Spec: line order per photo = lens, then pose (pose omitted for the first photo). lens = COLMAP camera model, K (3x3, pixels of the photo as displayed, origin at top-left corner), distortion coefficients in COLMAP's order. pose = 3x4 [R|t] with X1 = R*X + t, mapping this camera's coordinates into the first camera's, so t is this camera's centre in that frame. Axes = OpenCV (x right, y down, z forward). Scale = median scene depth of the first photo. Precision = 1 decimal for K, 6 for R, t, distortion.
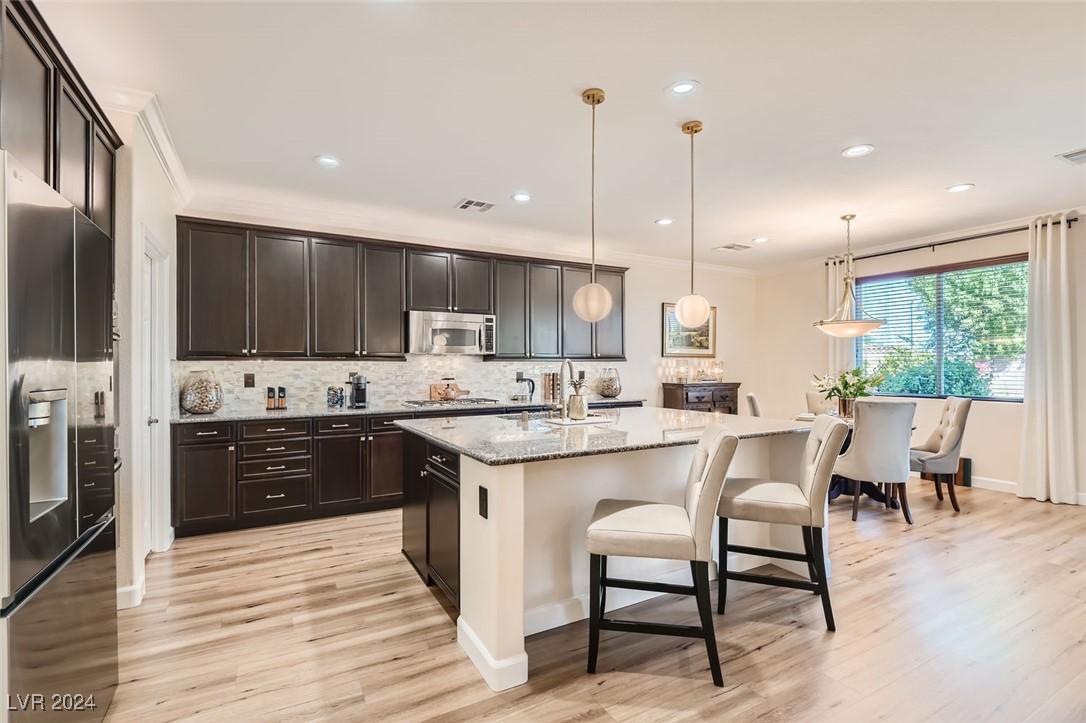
lens RADIAL K [[499.4, 0, 540.8], [0, 499.4, 361.9], [0, 0, 1]] dist [0.019930, -0.019826]
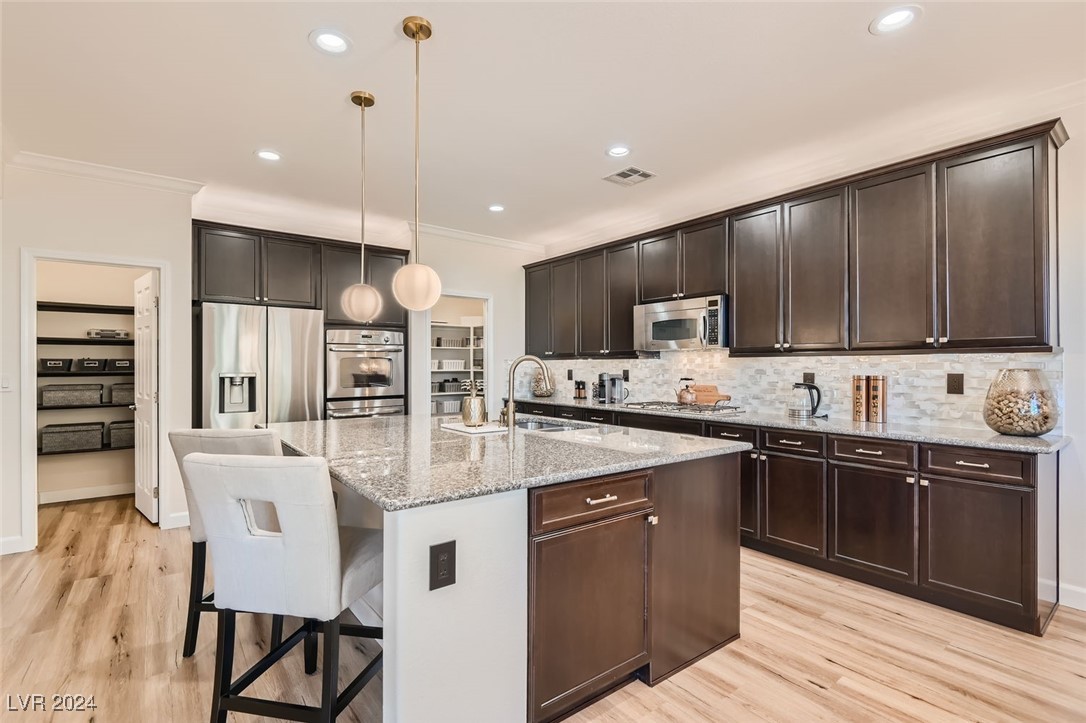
lens RADIAL K [[499.4, 0, 540.8], [0, 499.4, 361.9], [0, 0, 1]] dist [0.019930, -0.019826]
pose [[0.135262, 0.002207, -0.990807, 0.610551], [0.019629, 0.999795, 0.004906, -0.004151], [0.990615, -0.020112, 0.135191, 0.645631]]
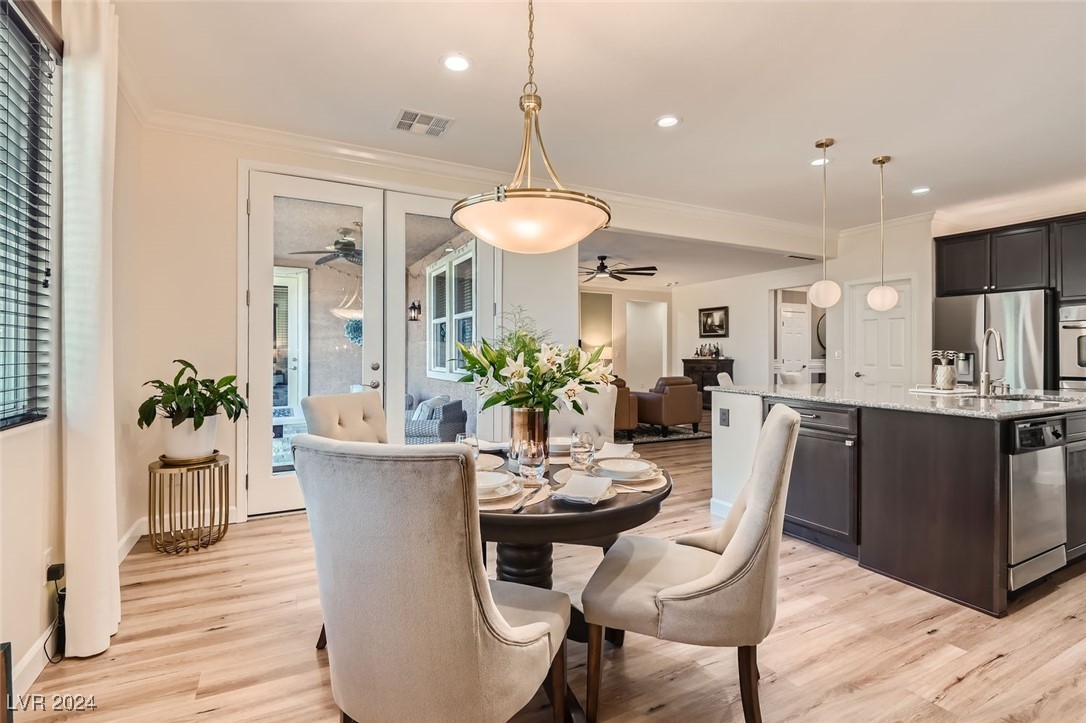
lens RADIAL K [[506.8, 0, 544.3], [0, 506.8, 352.8], [0, 0, 1]] dist [0.026772, -0.021059]
pose [[-0.999297, 0.002292, 0.037424, 0.555428], [0.001601, 0.999828, -0.018481, 0.031907], [-0.037460, -0.018408, -0.999129, 1.347895]]
